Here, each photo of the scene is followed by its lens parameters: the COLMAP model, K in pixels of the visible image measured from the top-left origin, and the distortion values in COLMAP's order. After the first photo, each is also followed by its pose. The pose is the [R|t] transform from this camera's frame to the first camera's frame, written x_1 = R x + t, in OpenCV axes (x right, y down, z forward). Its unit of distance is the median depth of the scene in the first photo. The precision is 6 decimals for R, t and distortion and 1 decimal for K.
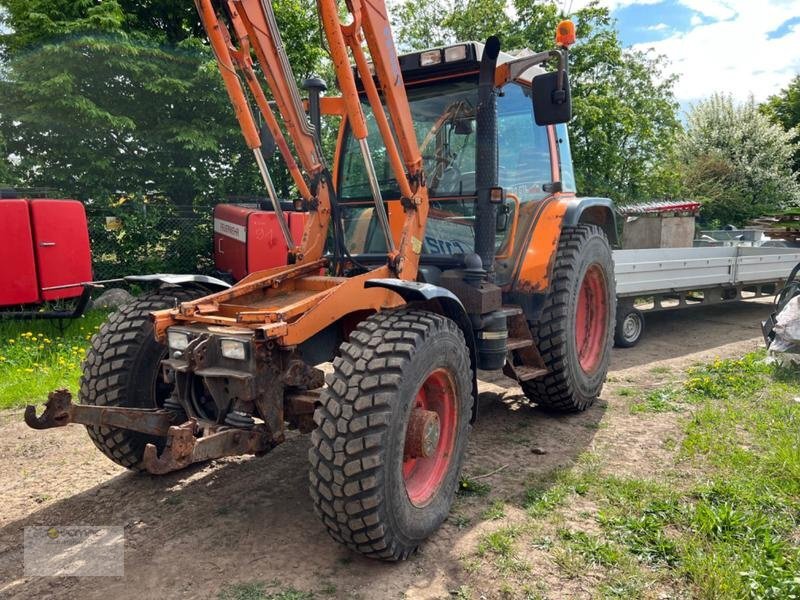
lens RADIAL K [[604.8, 0, 406.3], [0, 604.8, 304.1], [0, 0, 1]] dist [0.048600, -0.042818]
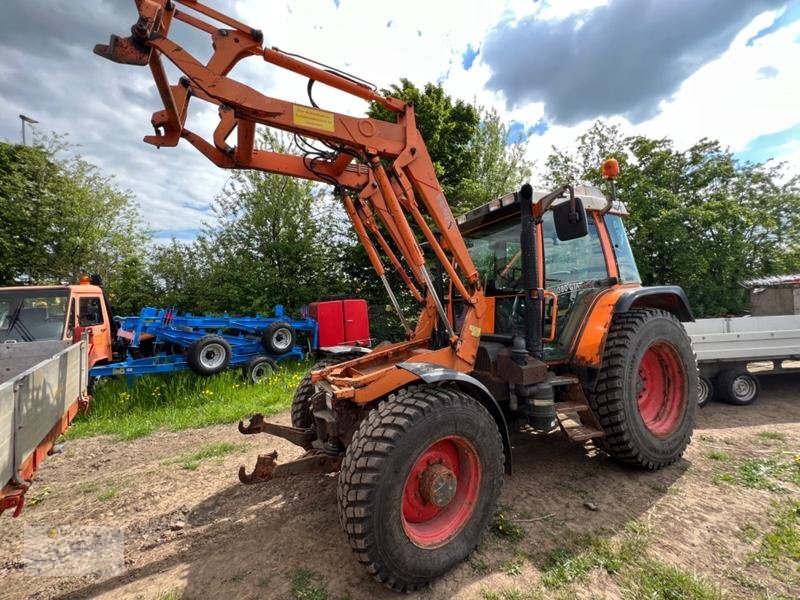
lens RADIAL K [[323.2, 0, 399.2], [0, 323.2, 295.8], [0, 0, 1]] dist [-0.001951, 0.001363]
pose [[0.863207, -0.045538, -0.502791, 0.273775], [-0.026642, 0.990427, -0.135443, -0.079342], [0.504146, 0.130311, 0.853731, 0.267845]]
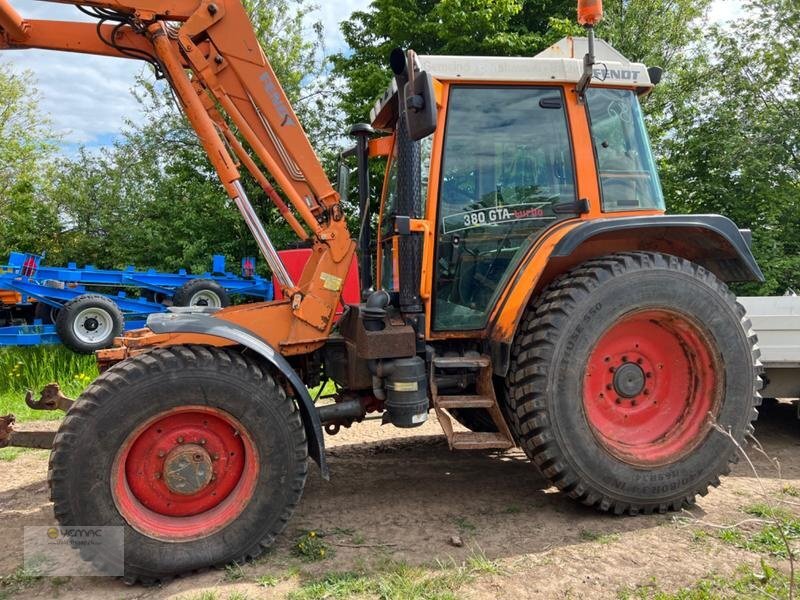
lens RADIAL K [[604.8, 0, 401.3], [0, 604.8, 304.7], [0, 0, 1]] dist [0.048600, -0.042818]
pose [[0.734496, 0.024089, -0.678186, 0.824028], [-0.065695, 0.997200, -0.035730, -0.038176], [0.675426, 0.070797, 0.734022, 0.410512]]
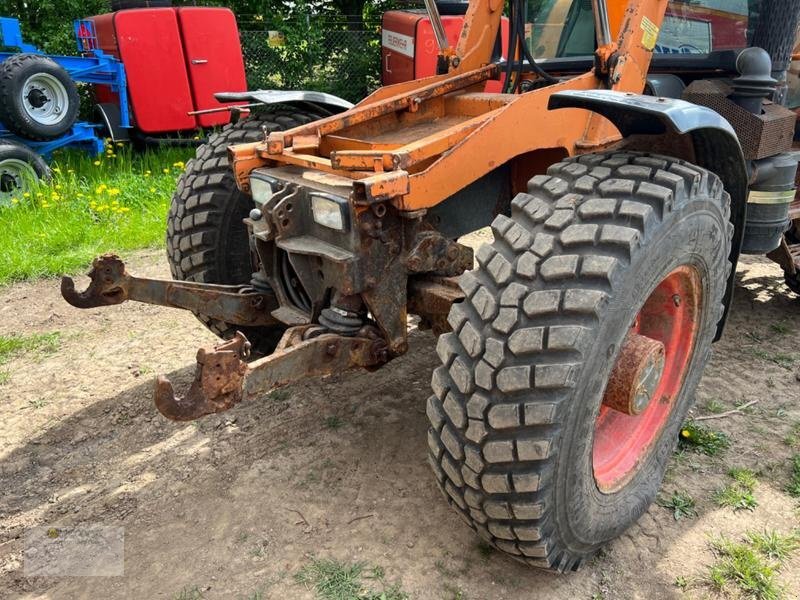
lens RADIAL K [[604.8, 0, 404.6], [0, 604.8, 306.9], [0, 0, 1]] dist [0.048600, -0.042818]
pose [[0.955254, 0.095528, -0.279935, -0.019951], [-0.015641, 0.961402, 0.274703, -0.003966], [0.295371, -0.258033, 0.919878, 0.355668]]
